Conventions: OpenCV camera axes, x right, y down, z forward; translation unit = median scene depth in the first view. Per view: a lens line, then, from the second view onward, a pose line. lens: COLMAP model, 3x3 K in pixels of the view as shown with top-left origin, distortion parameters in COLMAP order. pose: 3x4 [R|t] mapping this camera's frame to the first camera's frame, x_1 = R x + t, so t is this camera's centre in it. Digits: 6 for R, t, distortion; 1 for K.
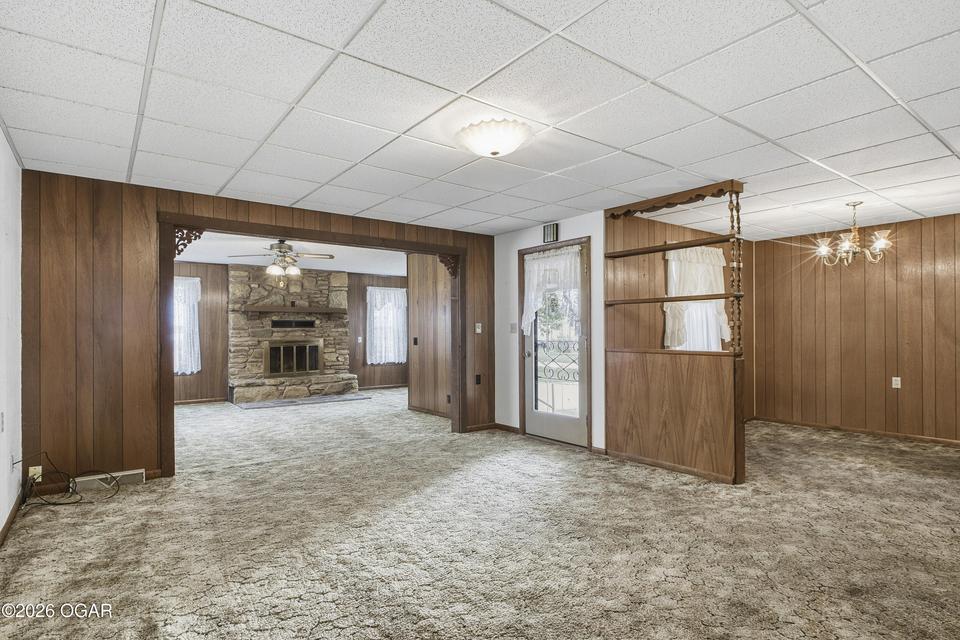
lens RADIAL K [[505.7, 0, 466.6], [0, 505.7, 328.4], [0, 0, 1]] dist [-0.001078, 0.000070]
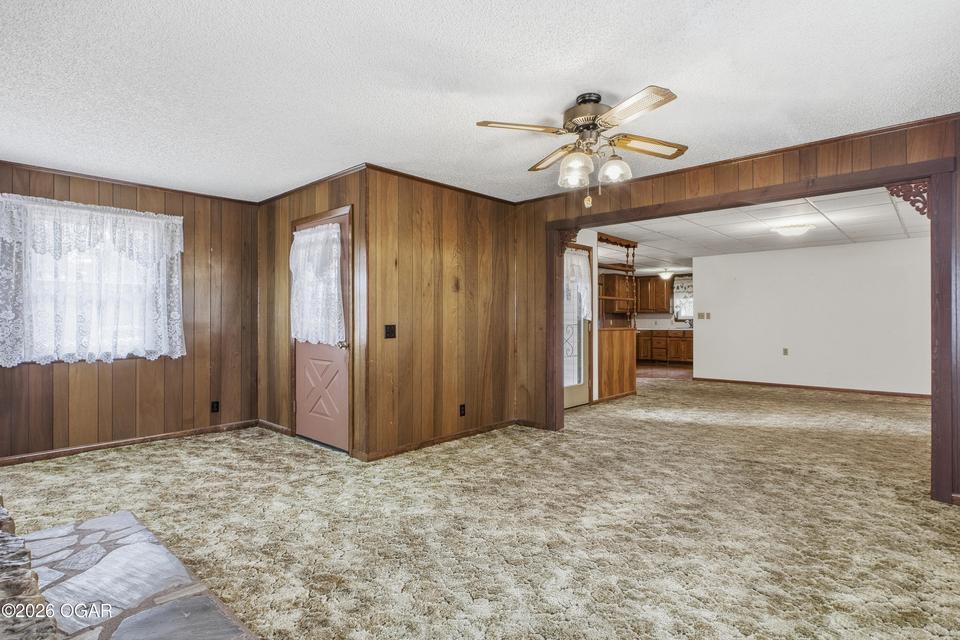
lens RADIAL K [[496.4, 0, 480.0], [0, 496.4, 320.0], [0, 0, 1]] dist [0.001045, 0.000370]
pose [[-0.189094, 0.004463, 0.981949, -0.830123], [-0.005550, 0.999969, -0.005614, 0.019115], [-0.981943, -0.006511, -0.189063, 1.268065]]
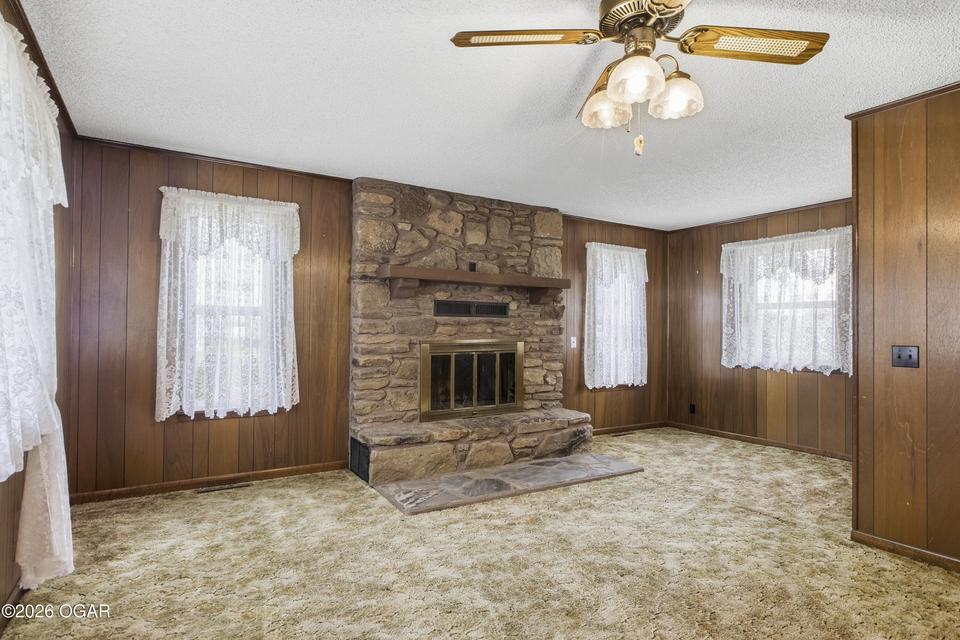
lens RADIAL K [[517.6, 0, 466.6], [0, 517.6, 330.7], [0, 0, 1]] dist [-0.000898, 0.000167]
pose [[0.994707, 0.017517, -0.101246, -0.456806], [-0.016674, 0.999819, 0.009169, 0.012096], [0.101389, -0.007432, 0.994819, 0.767170]]
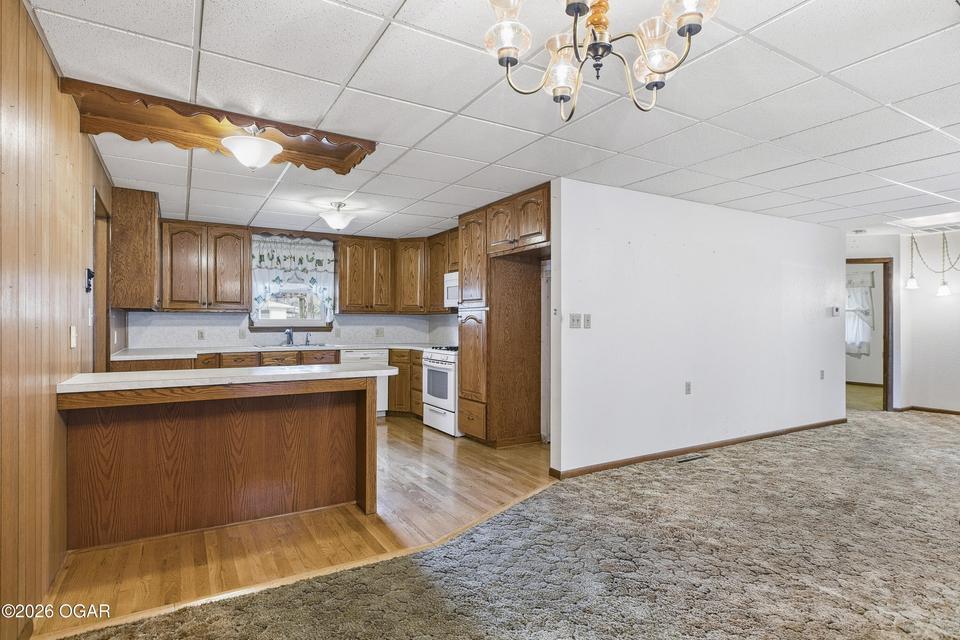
lens RADIAL K [[503.7, 0, 480.0], [0, 503.7, 320.0], [0, 0, 1]] dist [-0.002868, 0.000266]
pose [[-0.994750, 0.004086, 0.102253, 0.605580], [0.002596, 0.999889, -0.014704, 0.001733], [-0.102301, -0.014362, -0.994650, 0.967496]]
